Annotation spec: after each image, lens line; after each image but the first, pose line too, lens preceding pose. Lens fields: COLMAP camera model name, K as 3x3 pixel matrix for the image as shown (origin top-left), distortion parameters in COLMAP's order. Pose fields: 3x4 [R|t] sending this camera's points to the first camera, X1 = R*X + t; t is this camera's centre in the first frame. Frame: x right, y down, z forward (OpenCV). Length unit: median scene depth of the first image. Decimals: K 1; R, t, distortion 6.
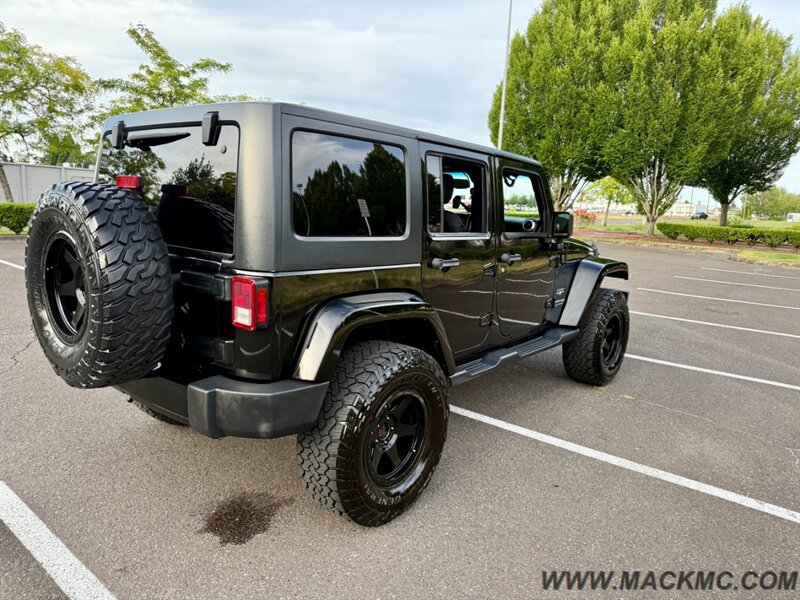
lens RADIAL K [[572.7, 0, 404.8], [0, 572.7, 299.1], [0, 0, 1]] dist [-0.006270, -0.002935]
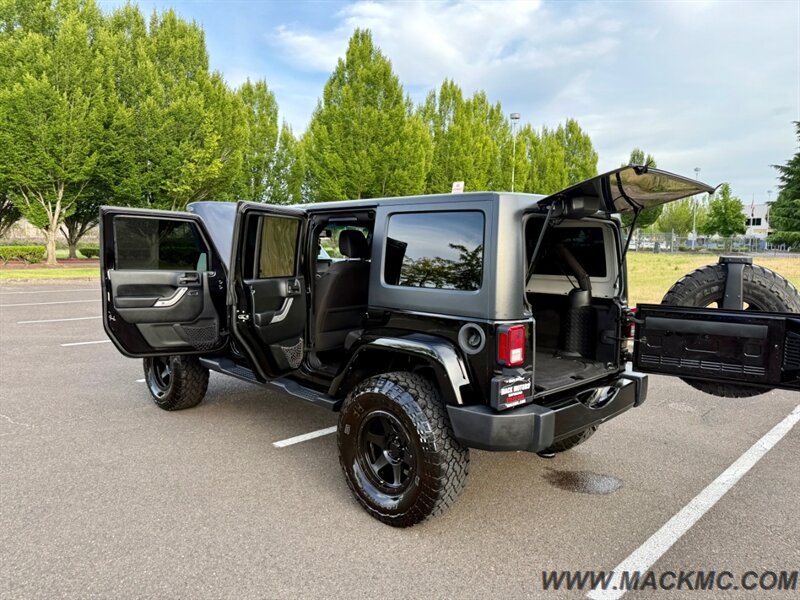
lens RADIAL K [[572.7, 0, 404.8], [0, 572.7, 299.1], [0, 0, 1]] dist [-0.006270, -0.002935]
pose [[0.095944, -0.131636, 0.986644, -0.230300], [0.141385, 0.982969, 0.117397, -0.042543], [-0.985294, 0.128233, 0.112921, 0.152334]]
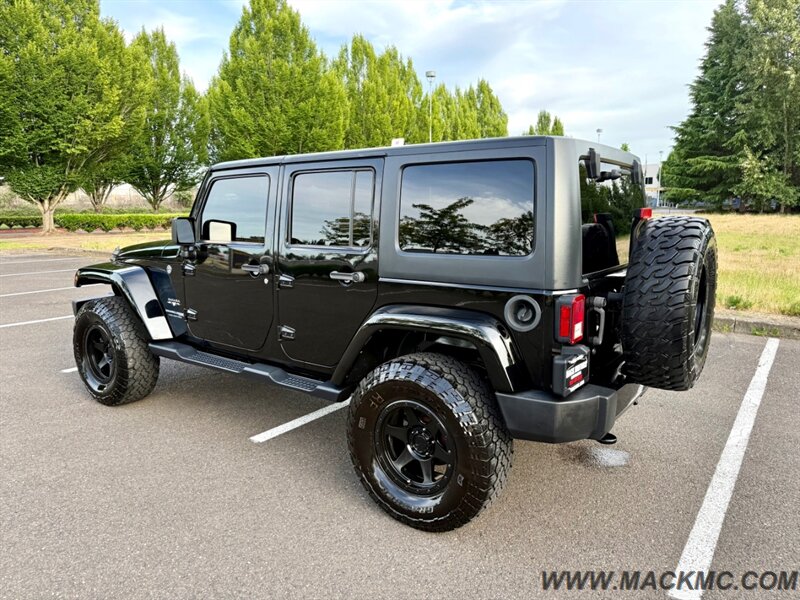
lens RADIAL K [[569.2, 0, 403.9], [0, 569.2, 299.1], [0, 0, 1]] dist [-0.006653, -0.005801]
pose [[-0.060159, -0.197828, 0.978389, -0.199803], [0.152479, 0.966840, 0.204868, -0.045653], [-0.986474, 0.161508, -0.027999, 0.187121]]
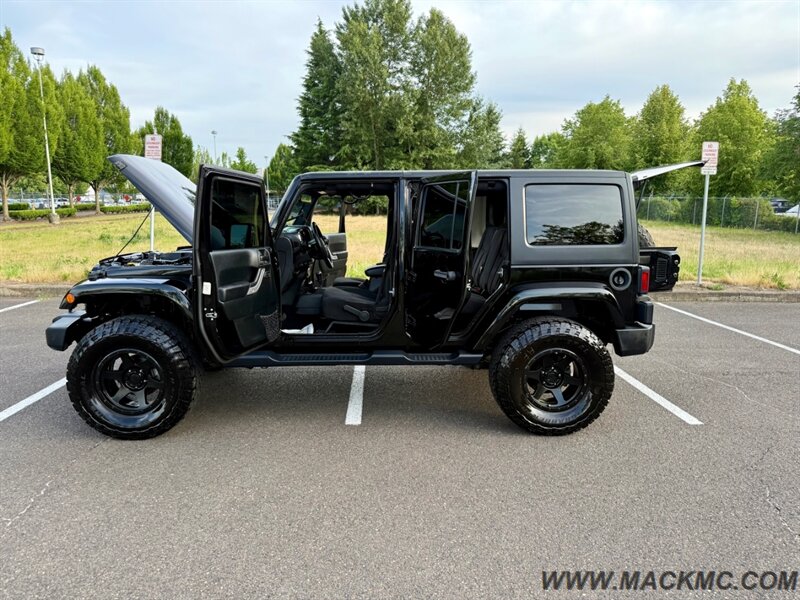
lens RADIAL K [[574.7, 0, 401.4], [0, 574.7, 294.5], [0, 0, 1]] dist [0.001035, -0.006510]
pose [[-0.672355, -0.150621, 0.724743, -0.173795], [0.082138, 0.957852, 0.275268, -0.075527], [-0.735658, 0.244606, -0.631645, 0.374419]]
